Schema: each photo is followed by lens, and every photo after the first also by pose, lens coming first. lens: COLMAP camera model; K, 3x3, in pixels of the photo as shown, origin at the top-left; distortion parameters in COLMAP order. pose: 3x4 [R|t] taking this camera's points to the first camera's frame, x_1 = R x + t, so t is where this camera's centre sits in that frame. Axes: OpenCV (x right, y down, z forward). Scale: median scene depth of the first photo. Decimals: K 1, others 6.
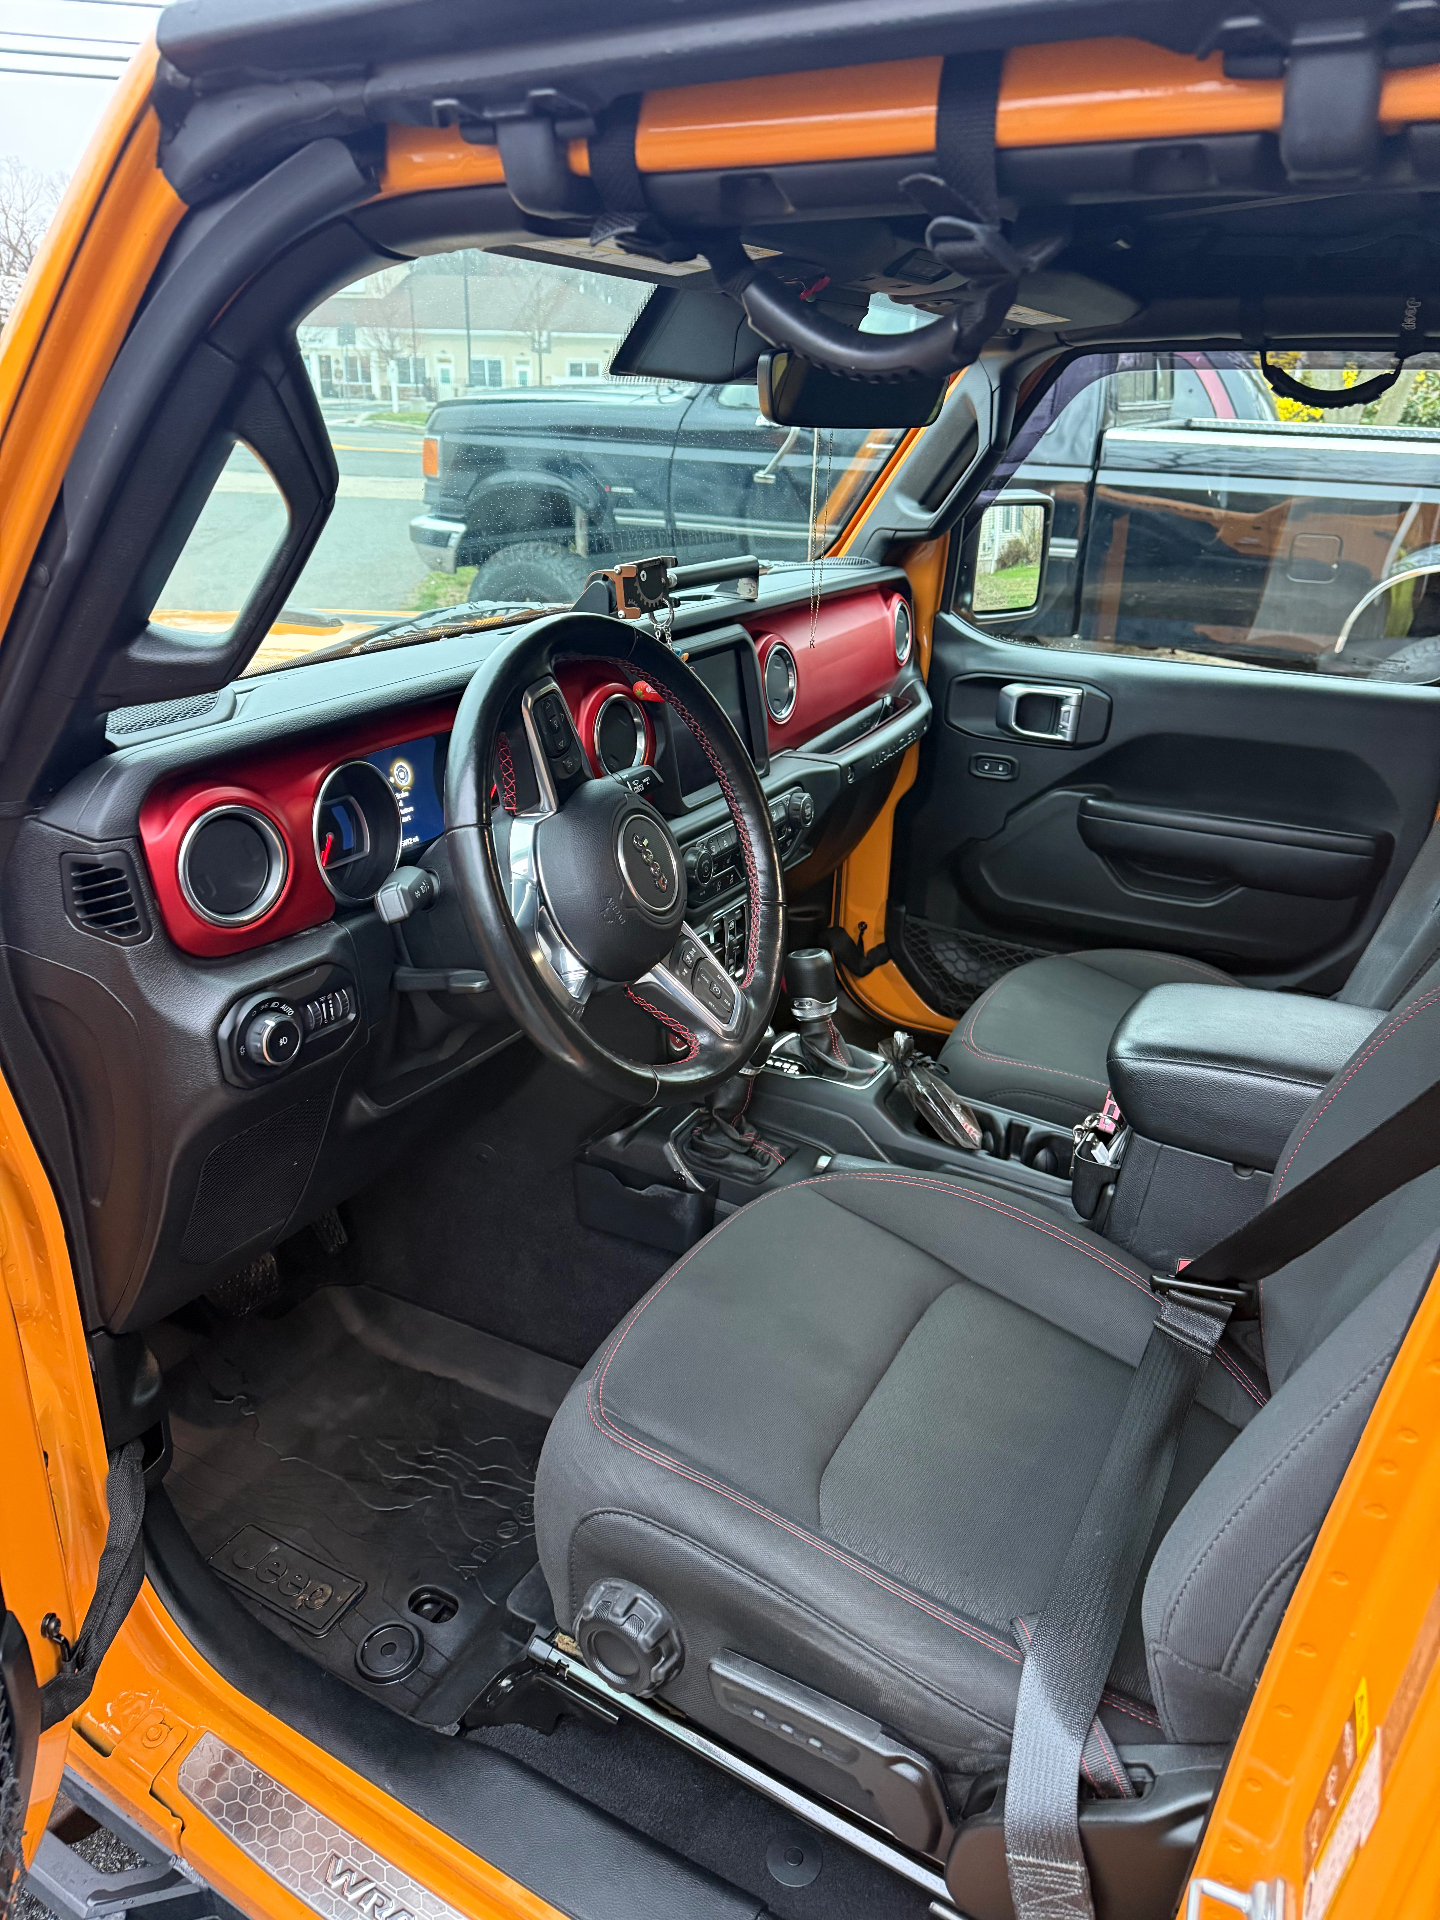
lens RADIAL K [[1410.8, 0, 720.9], [0, 1410.8, 960.4], [0, 0, 1]] dist [0.020941, -0.025453]
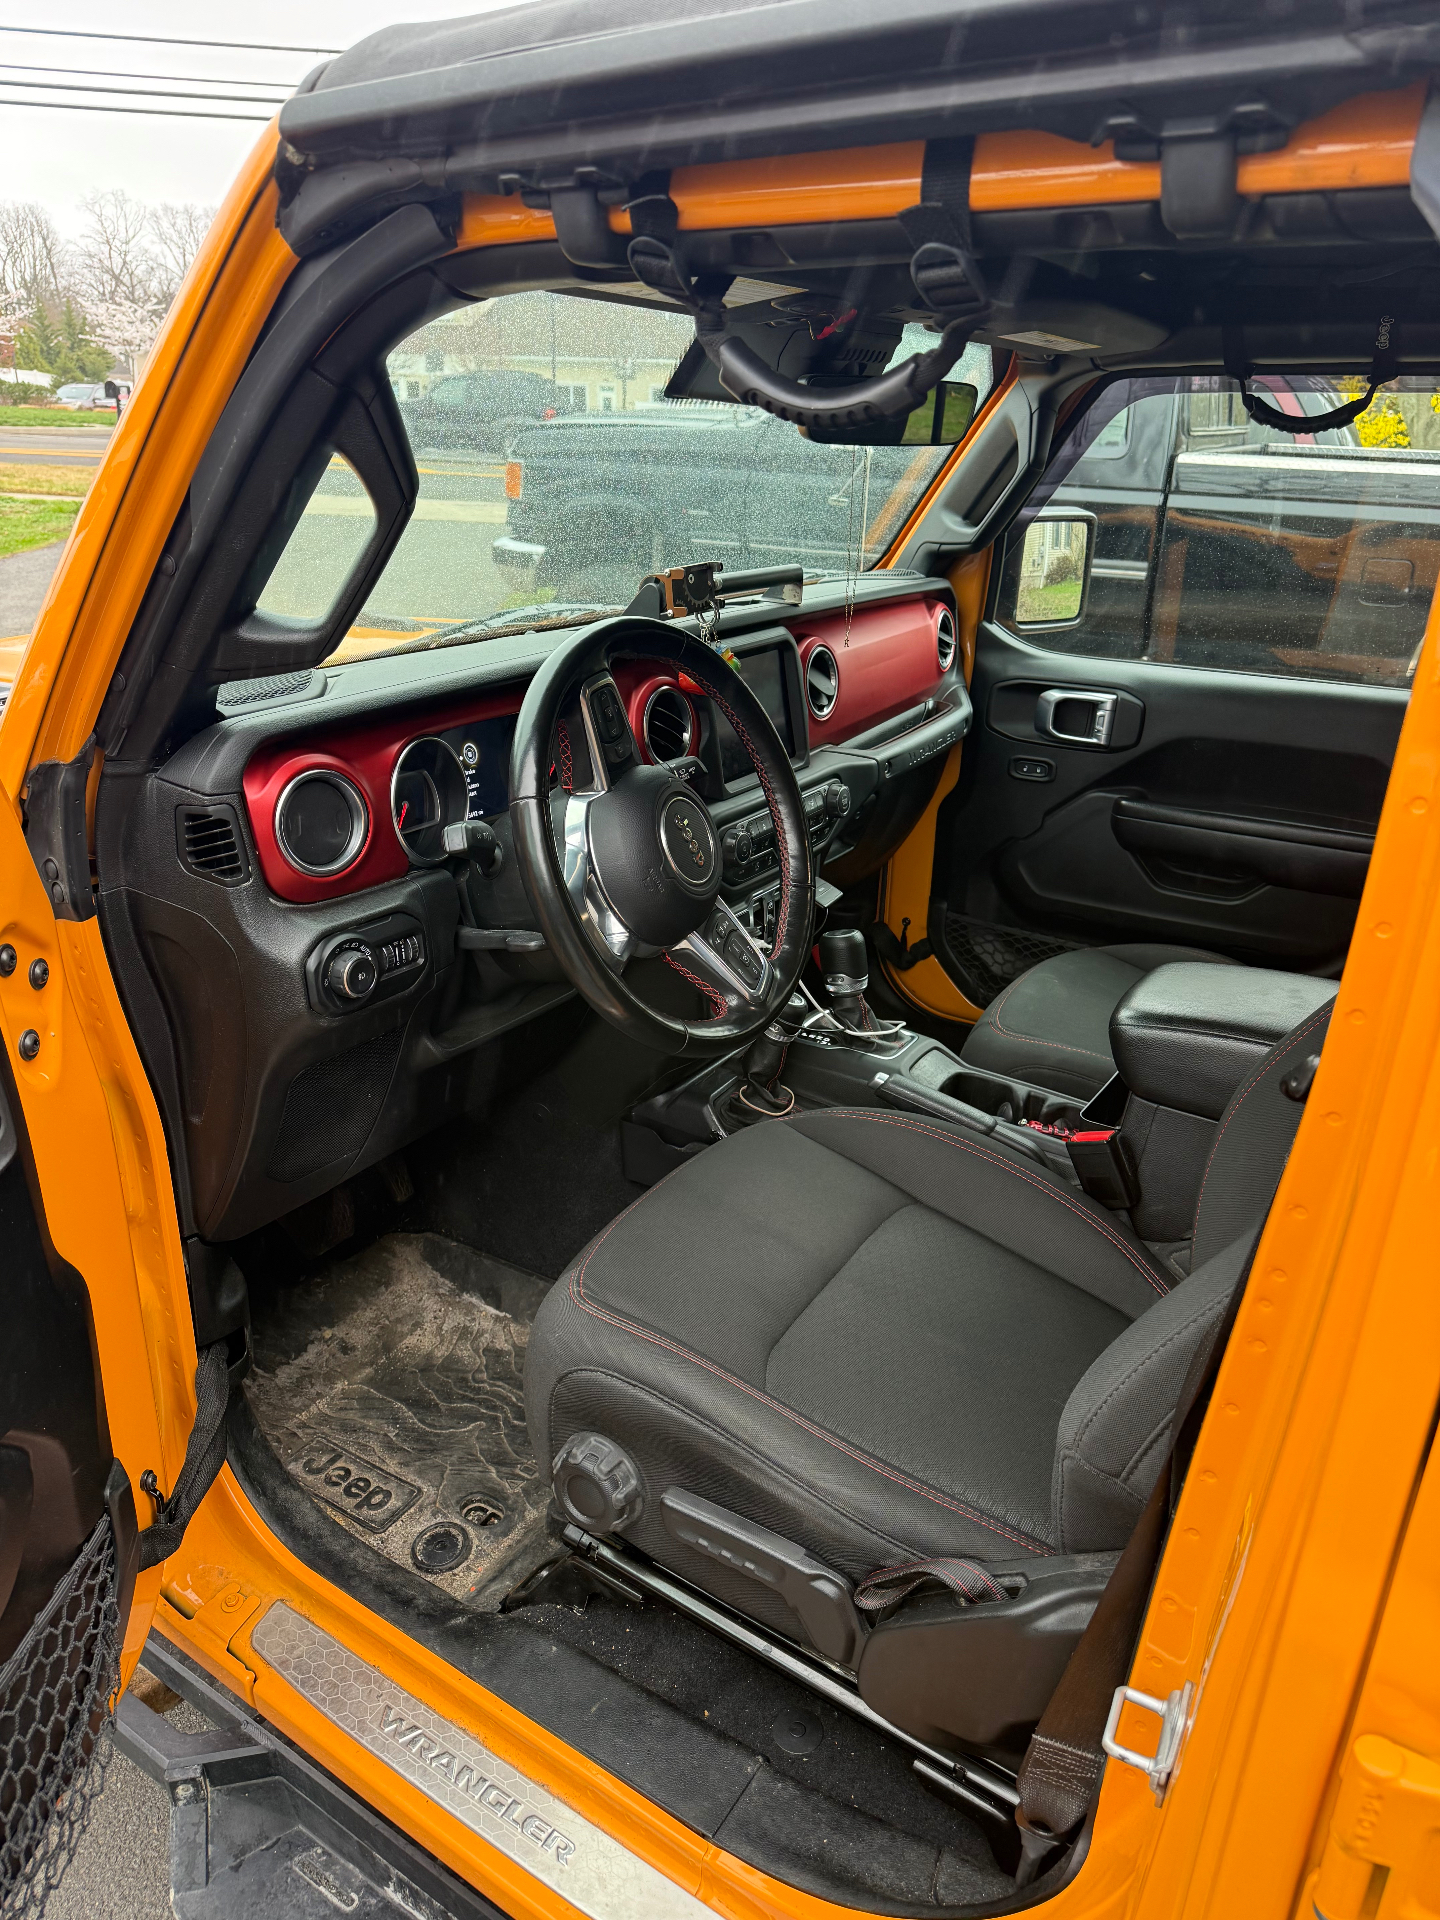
lens RADIAL K [[1410.8, 0, 720.9], [0, 1410.8, 960.4], [0, 0, 1]] dist [0.020941, -0.025453]
pose [[0.998583, 0.019184, -0.049633, 0.029092], [-0.019939, 0.999692, -0.014766, 0.041810], [0.049335, 0.015735, 0.998658, -0.096889]]
